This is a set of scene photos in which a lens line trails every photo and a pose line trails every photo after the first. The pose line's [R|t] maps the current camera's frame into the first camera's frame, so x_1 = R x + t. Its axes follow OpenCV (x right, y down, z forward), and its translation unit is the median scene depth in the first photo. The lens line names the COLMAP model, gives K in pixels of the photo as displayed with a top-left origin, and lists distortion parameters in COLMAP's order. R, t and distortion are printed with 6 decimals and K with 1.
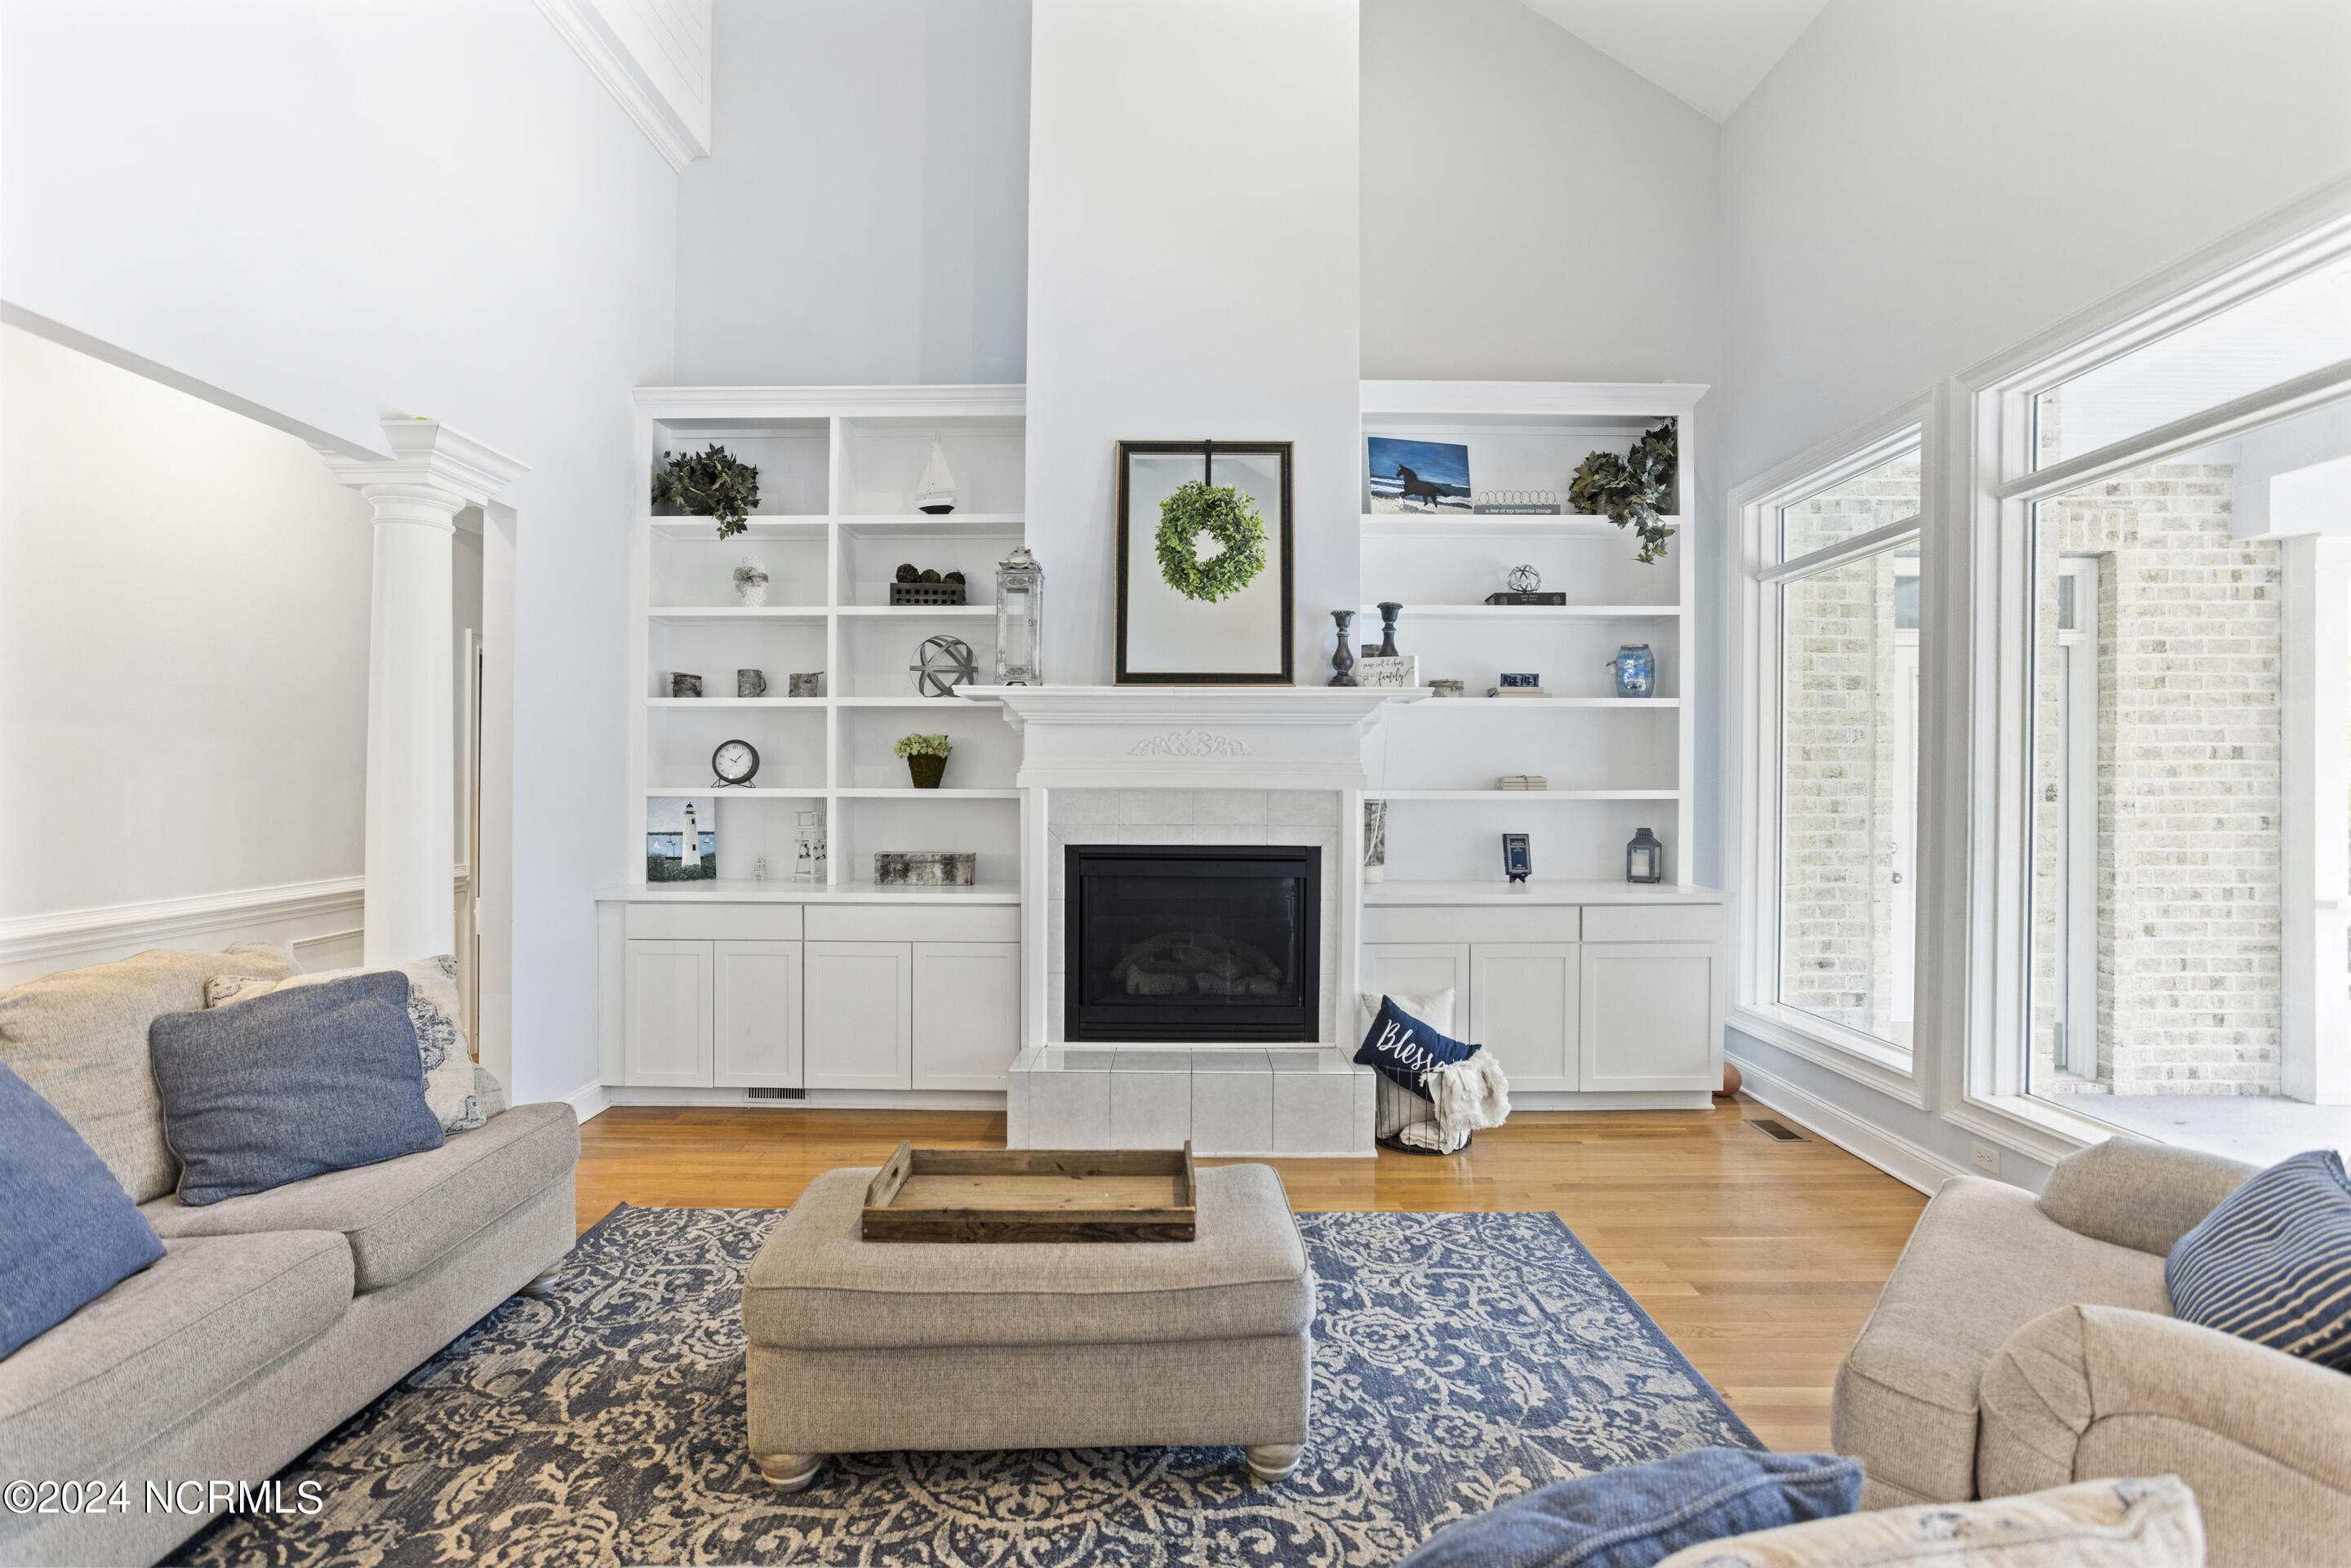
lens RADIAL K [[1127.3, 0, 1177.4], [0, 1127.3, 775.7], [0, 0, 1]] dist [-0.050819, 0.032144]
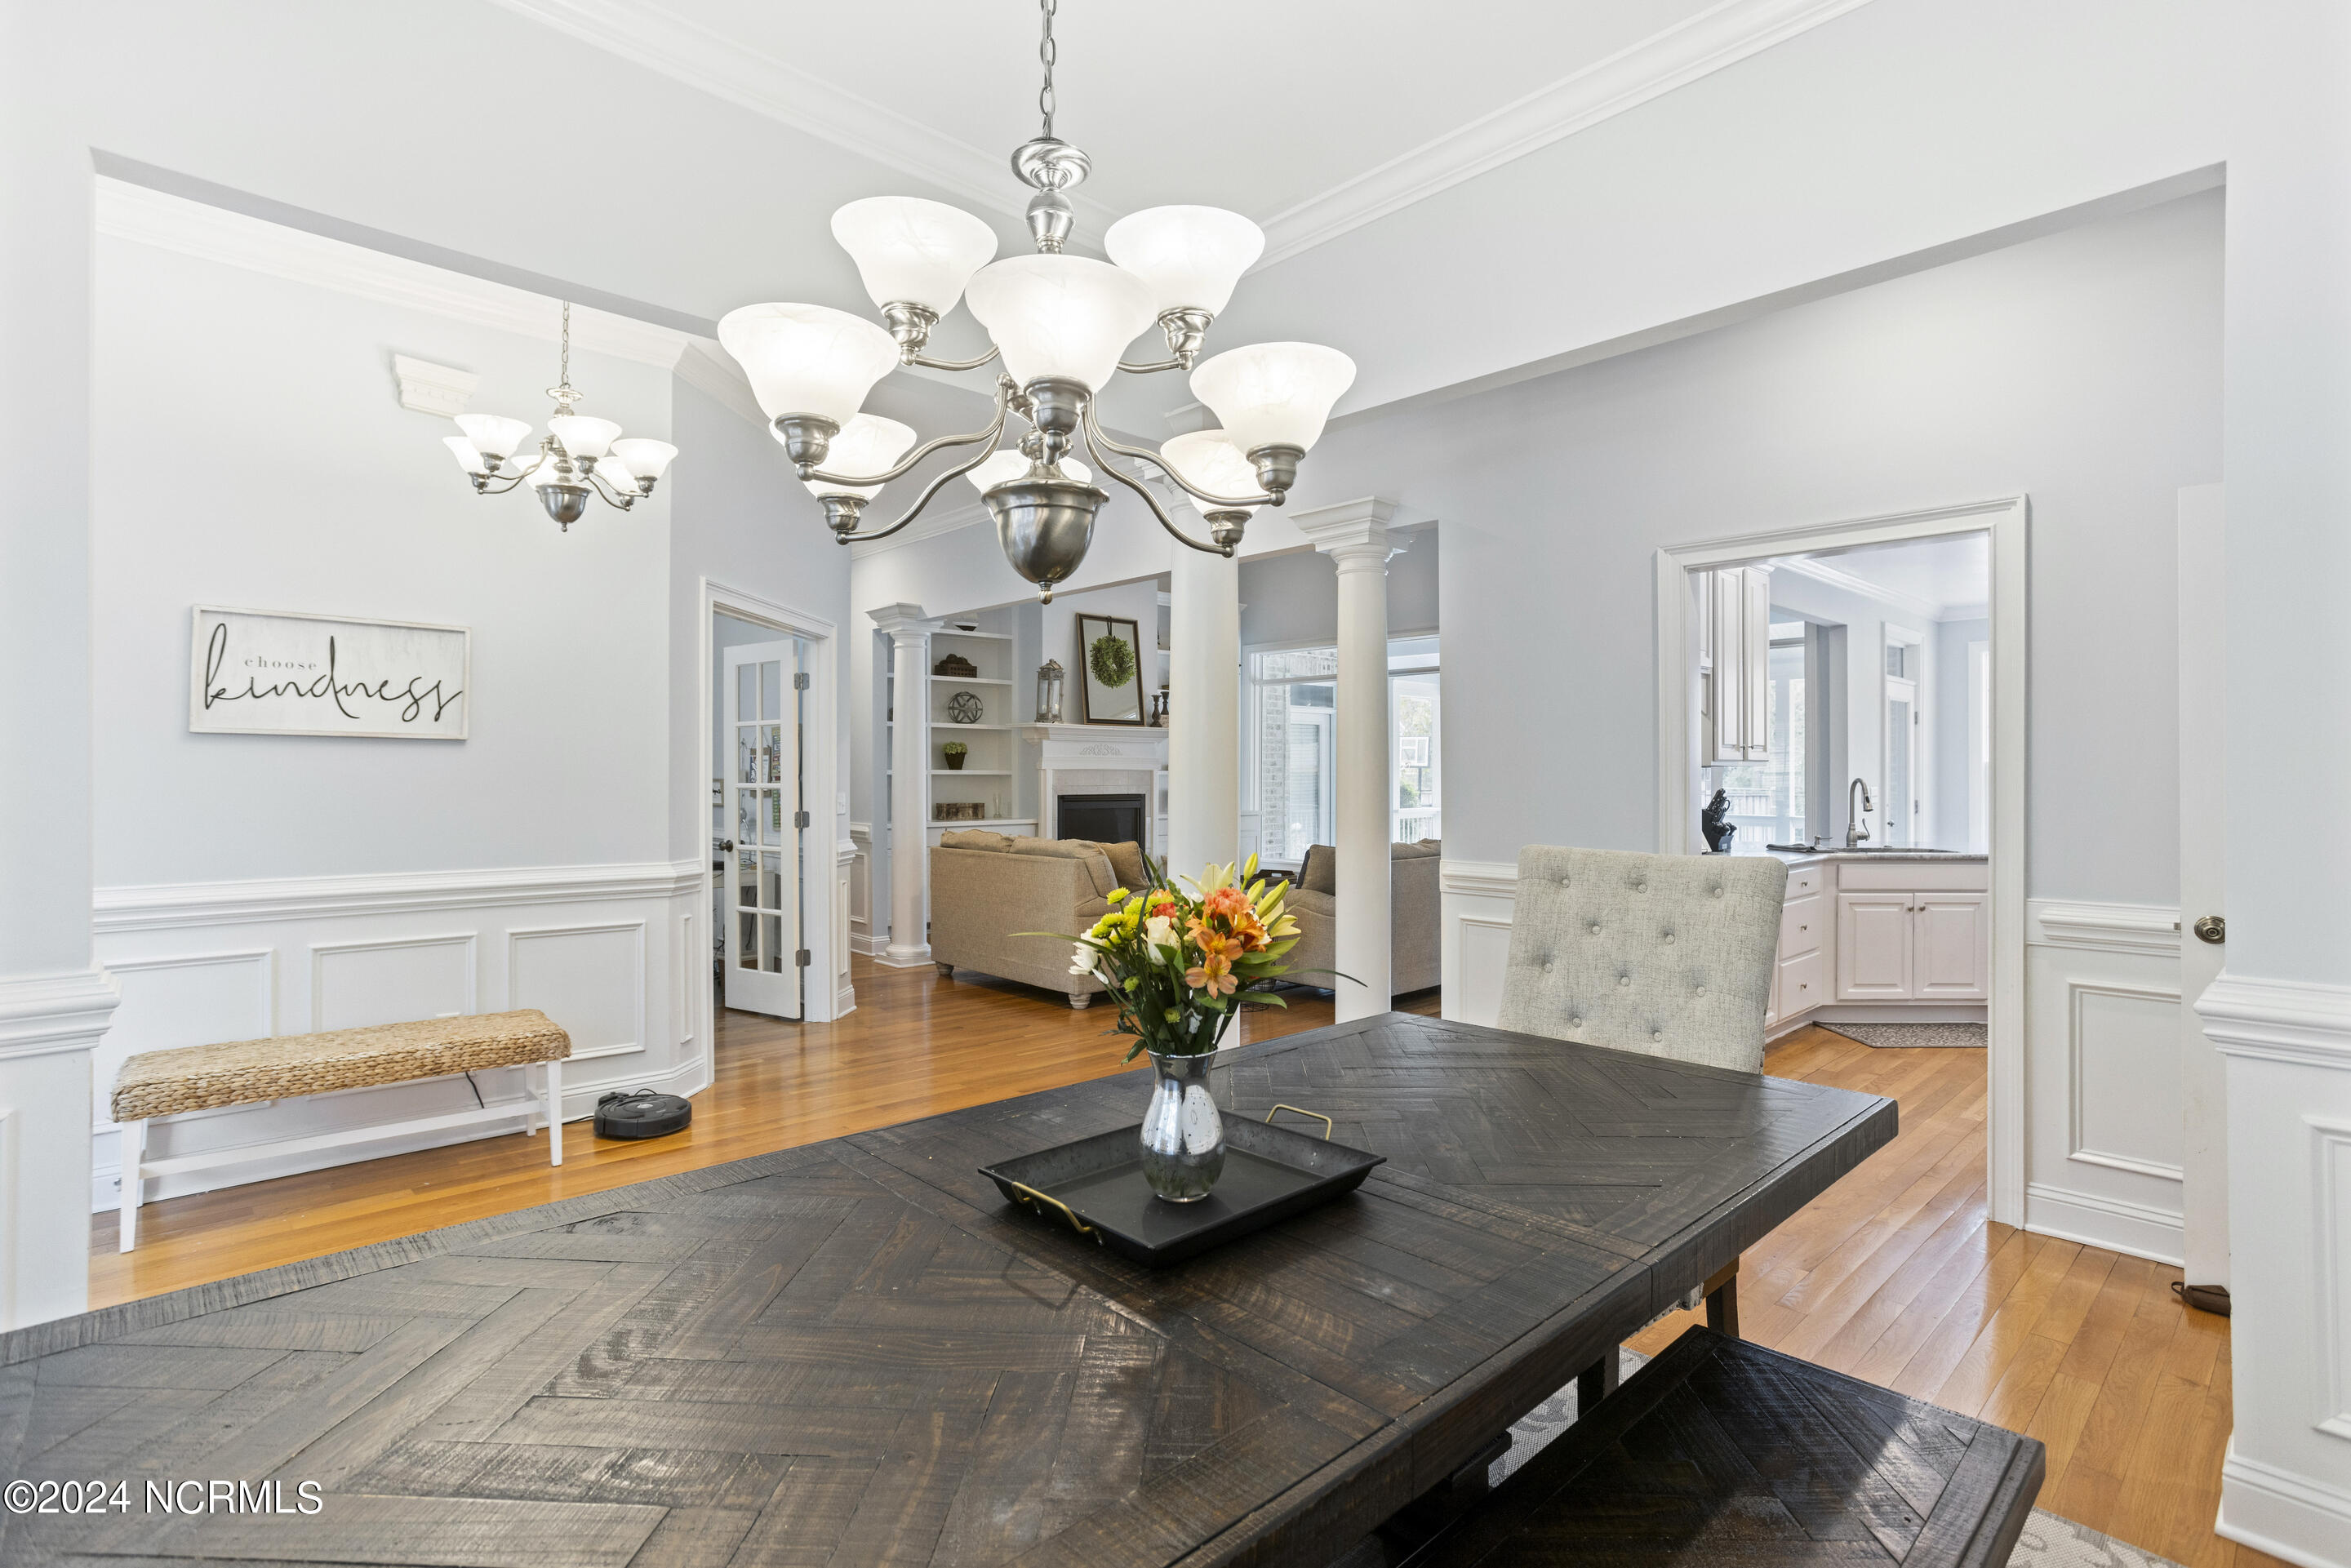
lens RADIAL K [[1127.3, 0, 1177.4], [0, 1127.3, 775.7], [0, 0, 1]] dist [-0.050819, 0.032144]
pose [[0.730706, -0.003658, 0.682682, -1.439834], [-0.004925, 0.999931, 0.010629, -0.001156], [-0.682675, -0.011129, 0.730638, -0.770054]]
